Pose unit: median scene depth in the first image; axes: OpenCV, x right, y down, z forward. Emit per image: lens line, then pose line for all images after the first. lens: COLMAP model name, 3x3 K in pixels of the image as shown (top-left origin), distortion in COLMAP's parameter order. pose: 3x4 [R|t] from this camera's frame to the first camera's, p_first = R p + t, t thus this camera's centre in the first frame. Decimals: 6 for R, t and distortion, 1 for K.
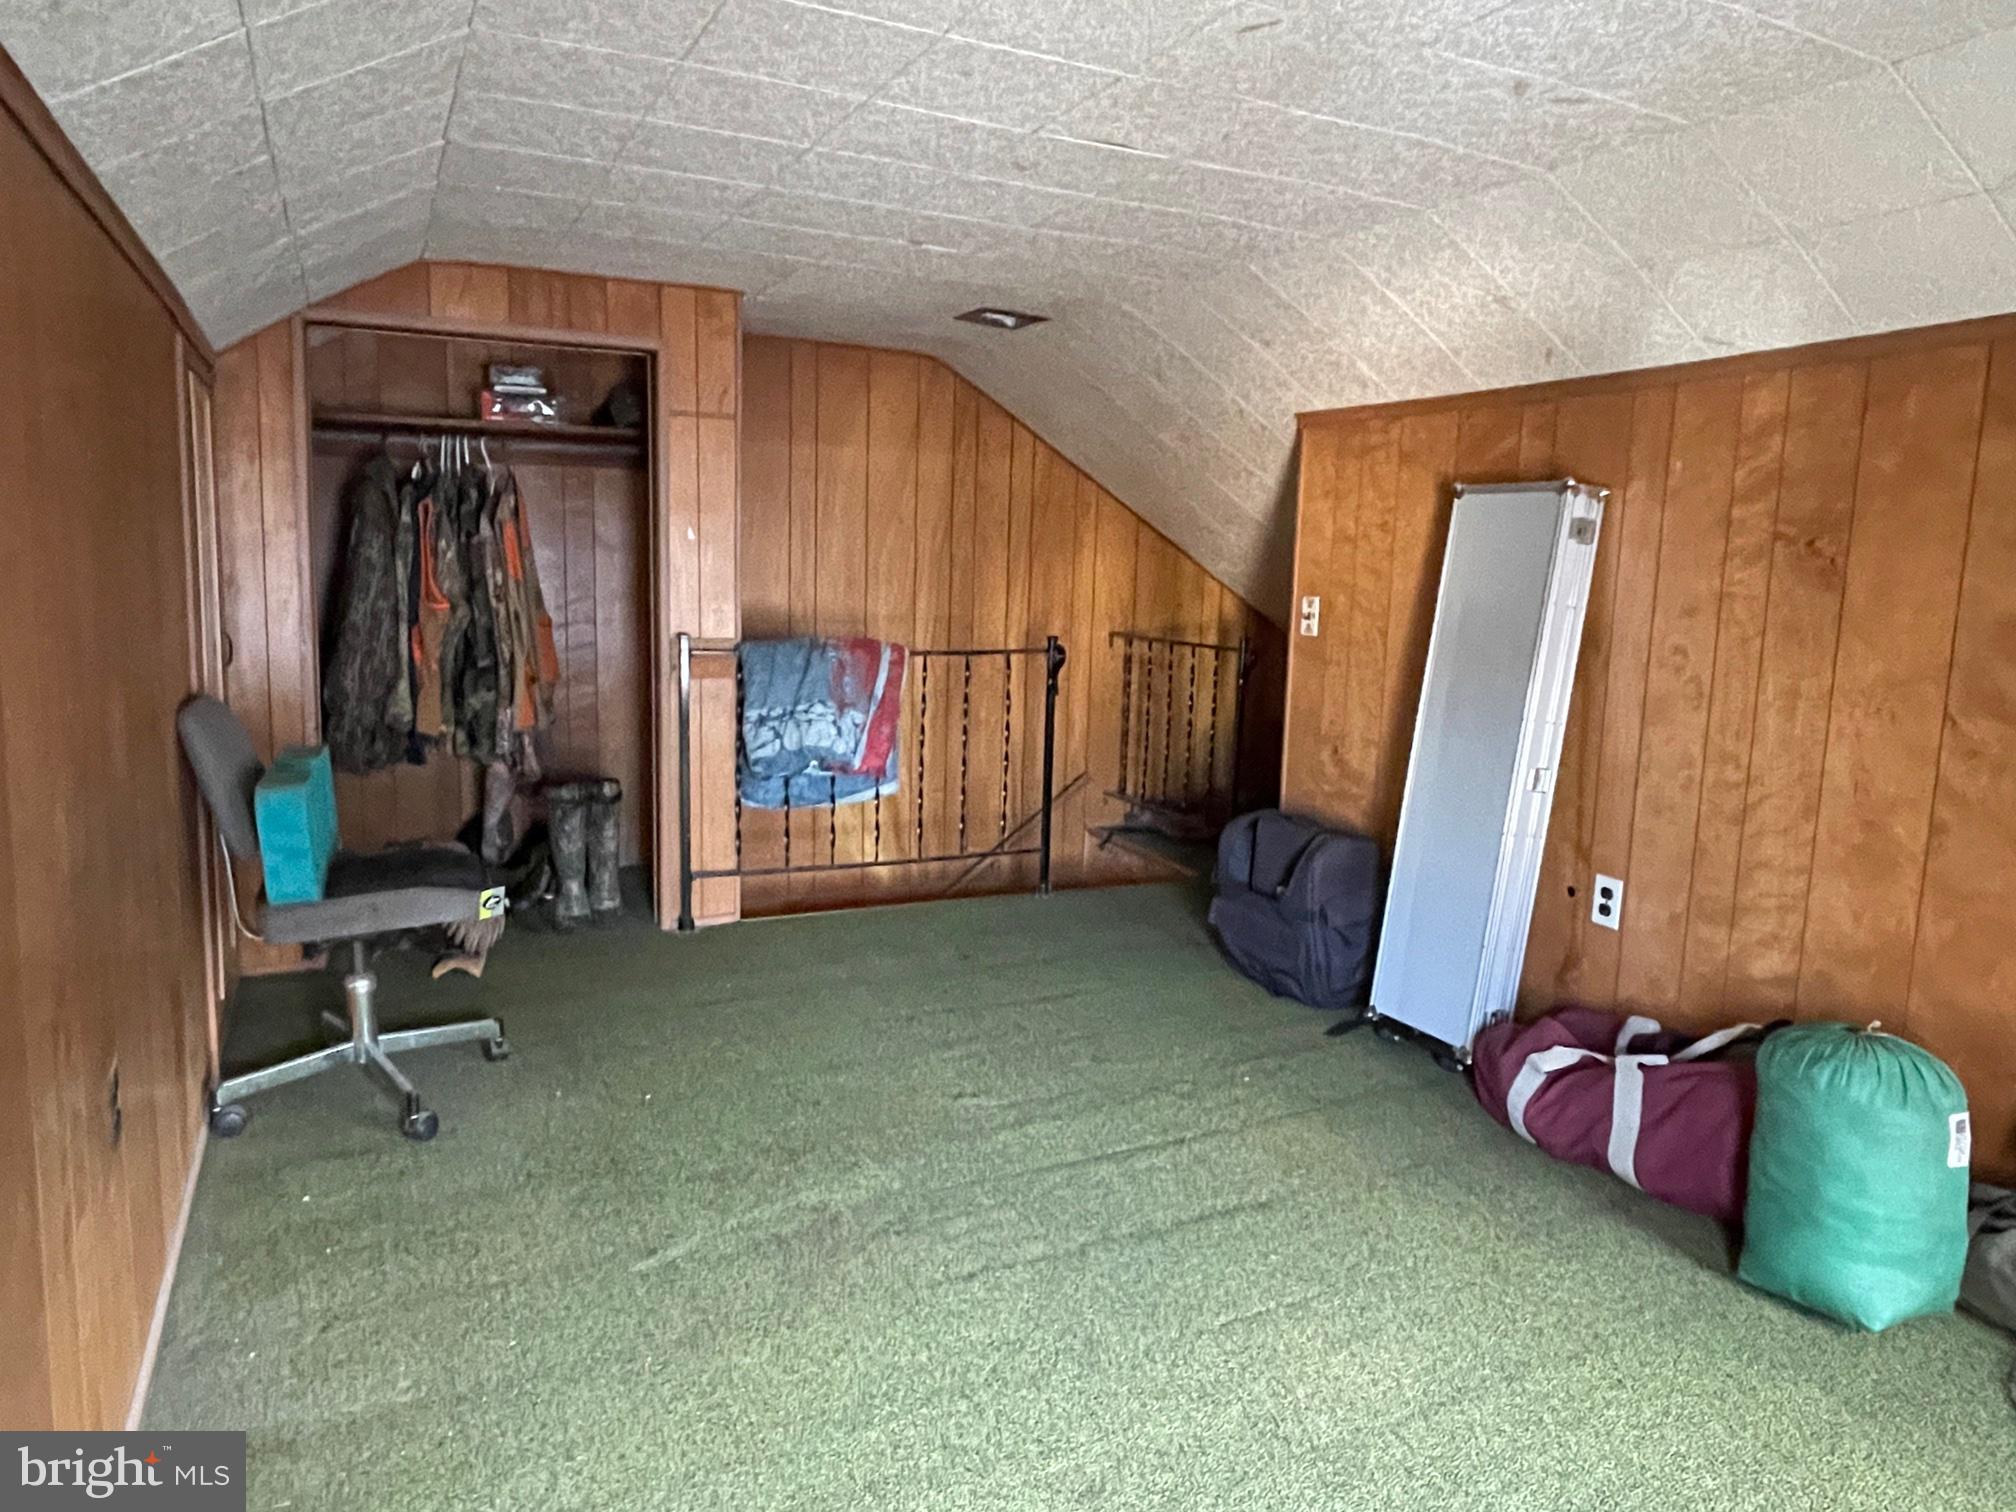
lens RADIAL K [[1293.1, 0, 1008.0], [0, 1293.1, 756.0], [0, 0, 1]] dist [0.001572, 0.000410]
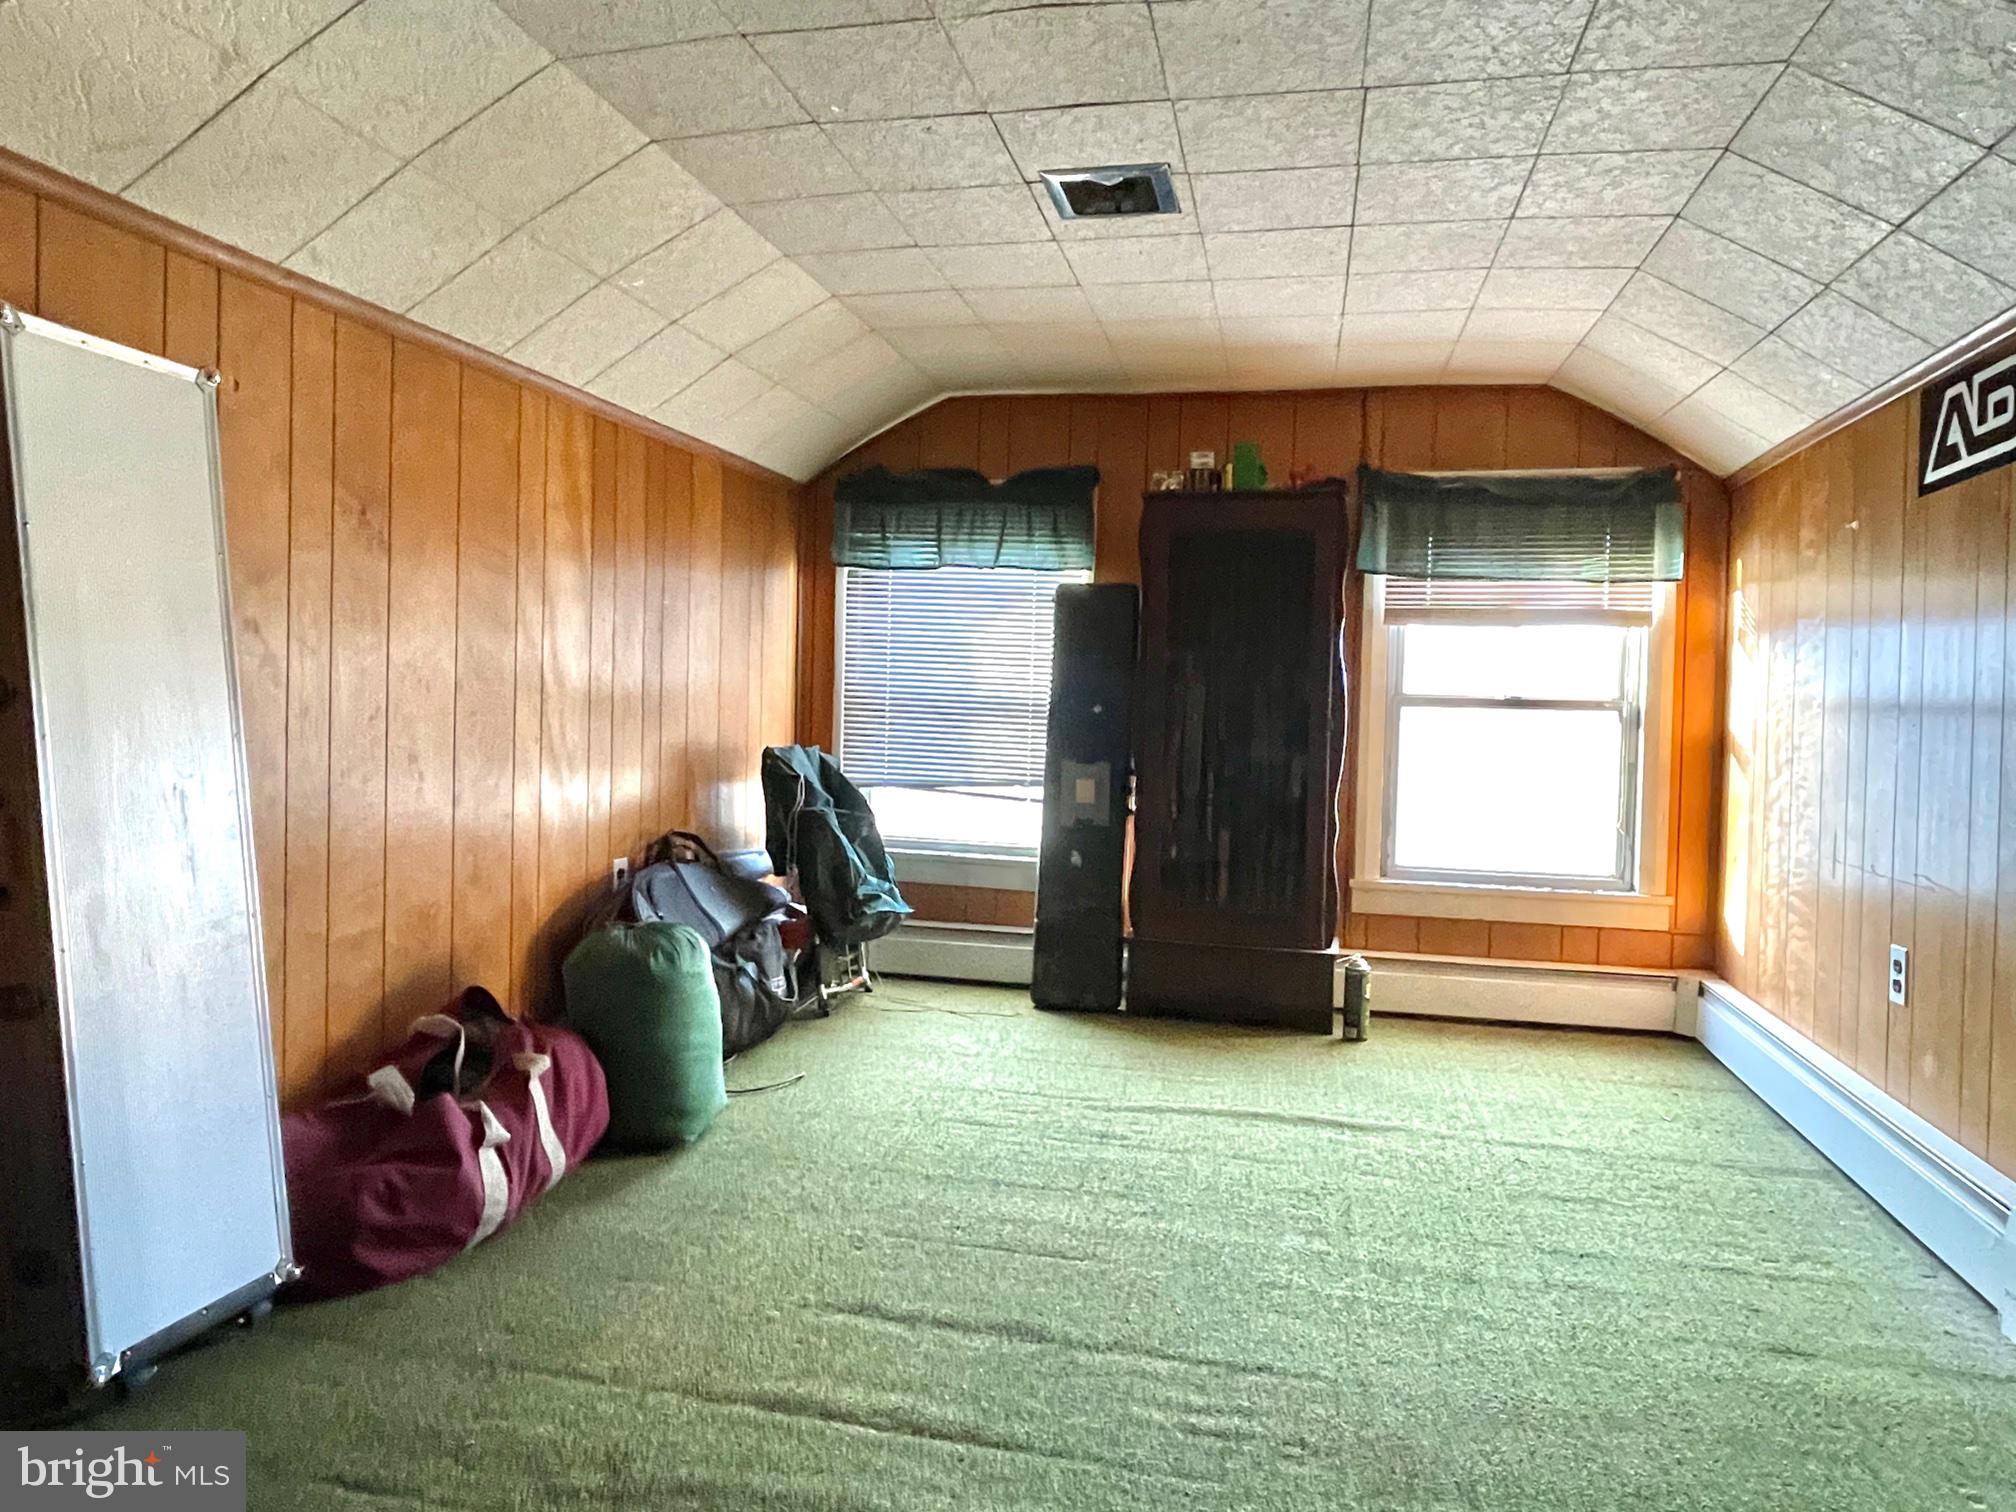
lens RADIAL K [[1293.1, 0, 1008.0], [0, 1293.1, 756.0], [0, 0, 1]] dist [0.001572, 0.000410]
pose [[-0.767148, -0.072581, 0.637351, -0.354956], [0.048292, 0.984224, 0.170209, -0.127122], [-0.639650, 0.161354, -0.751541, 1.431993]]
